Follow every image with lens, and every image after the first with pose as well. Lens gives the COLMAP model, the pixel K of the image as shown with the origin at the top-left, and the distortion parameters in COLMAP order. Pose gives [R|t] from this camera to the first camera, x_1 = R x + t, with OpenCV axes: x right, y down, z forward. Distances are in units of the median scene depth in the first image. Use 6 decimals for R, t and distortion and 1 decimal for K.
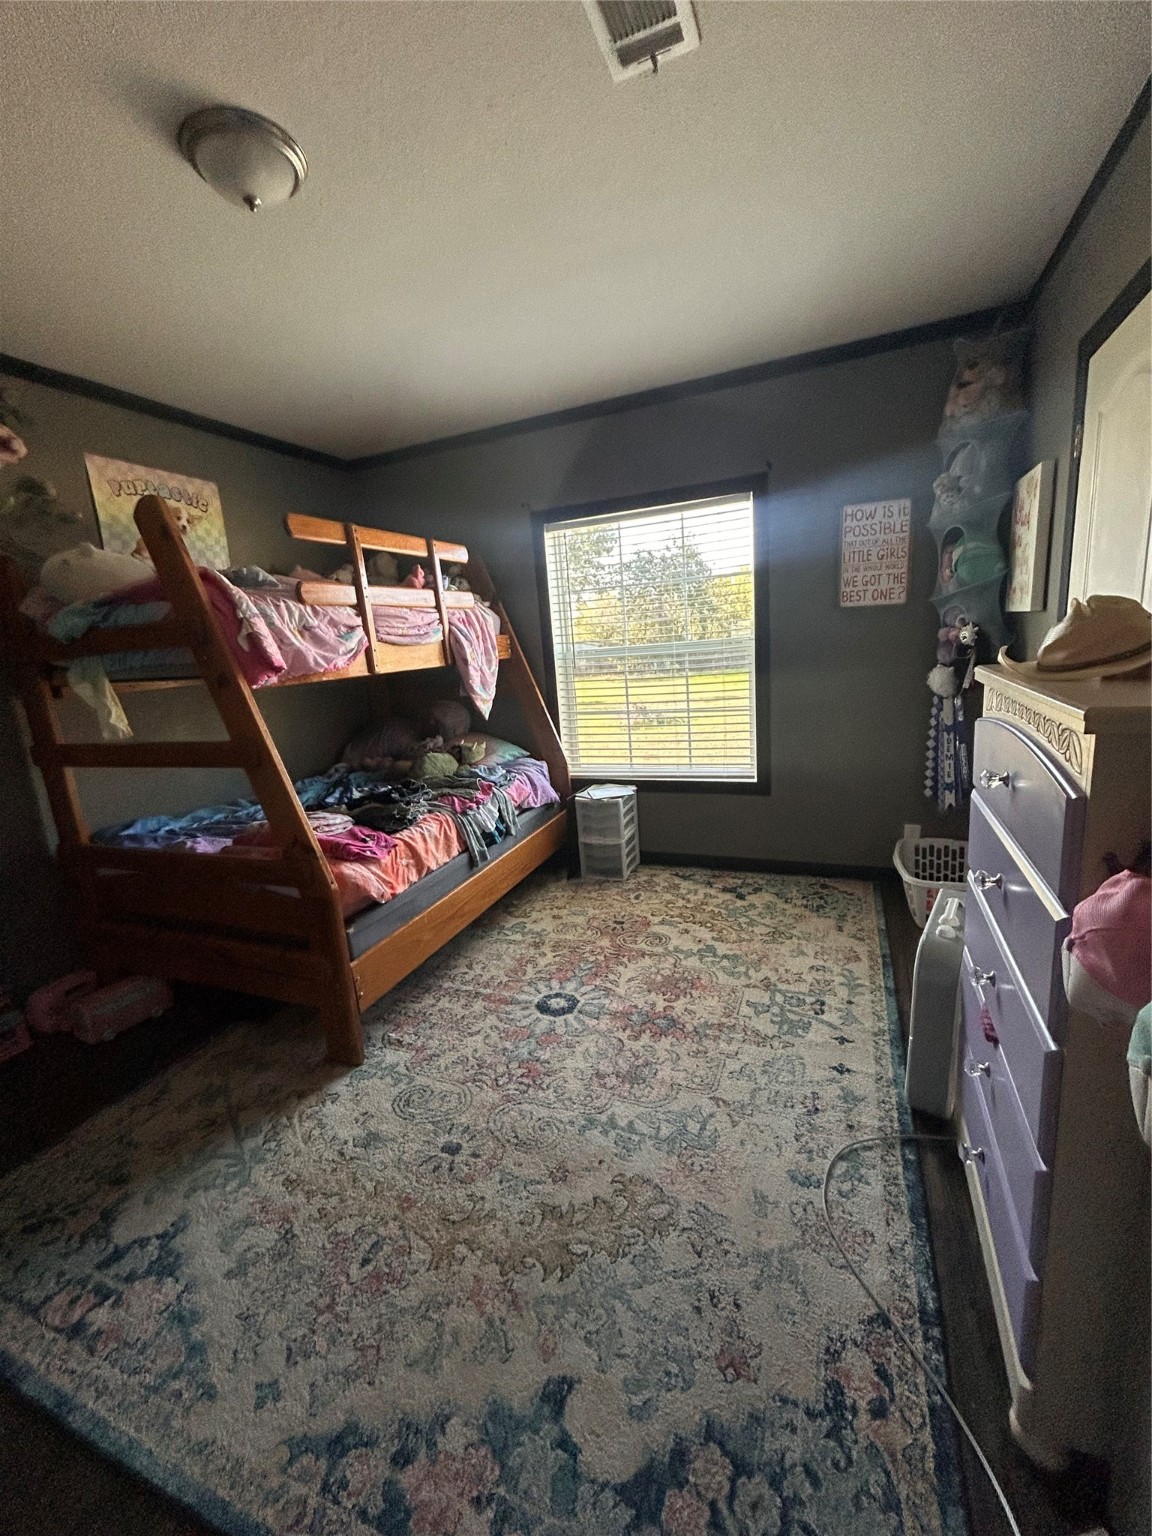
lens RADIAL K [[619.7, 0, 577.1], [0, 619.7, 765.4], [0, 0, 1]] dist [0.000863, -0.000398]
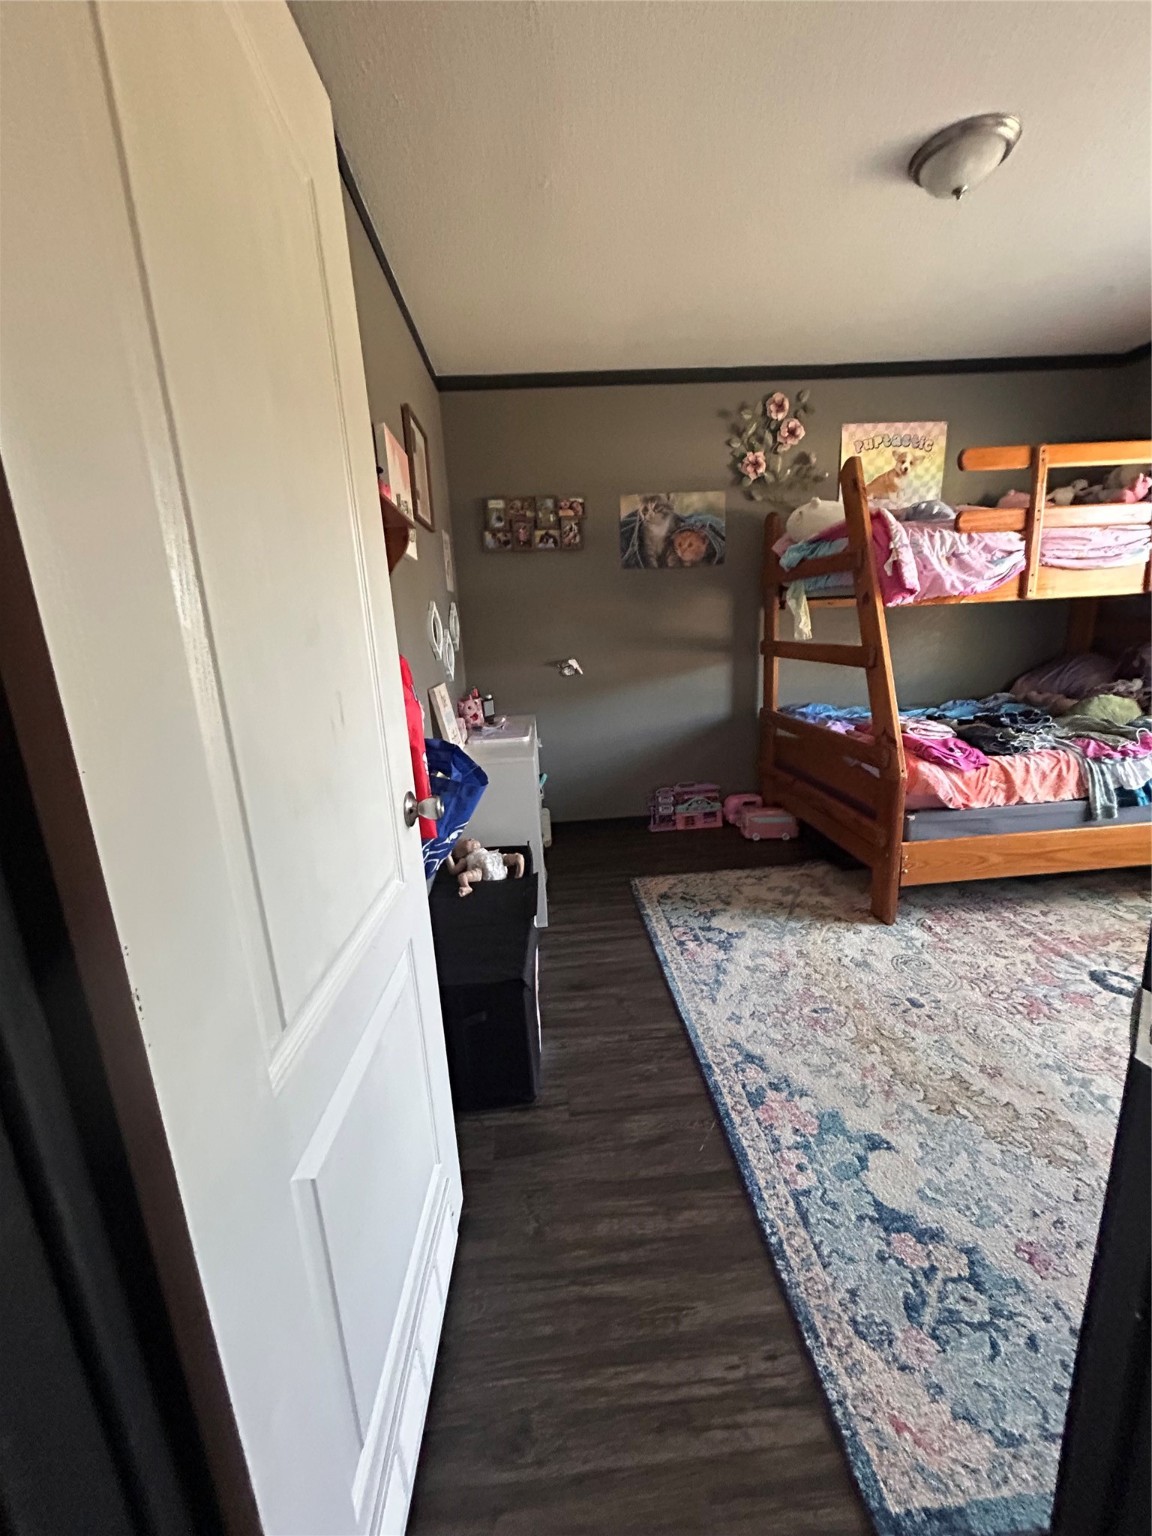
lens RADIAL K [[619.7, 0, 580.6], [0, 619.7, 766.7], [0, 0, 1]] dist [0.000863, -0.000398]
pose [[0.459663, 0.257016, -0.850090, 0.312711], [-0.161231, 0.965452, 0.204713, 0.030106], [0.873335, 0.042962, 0.485221, -0.126567]]
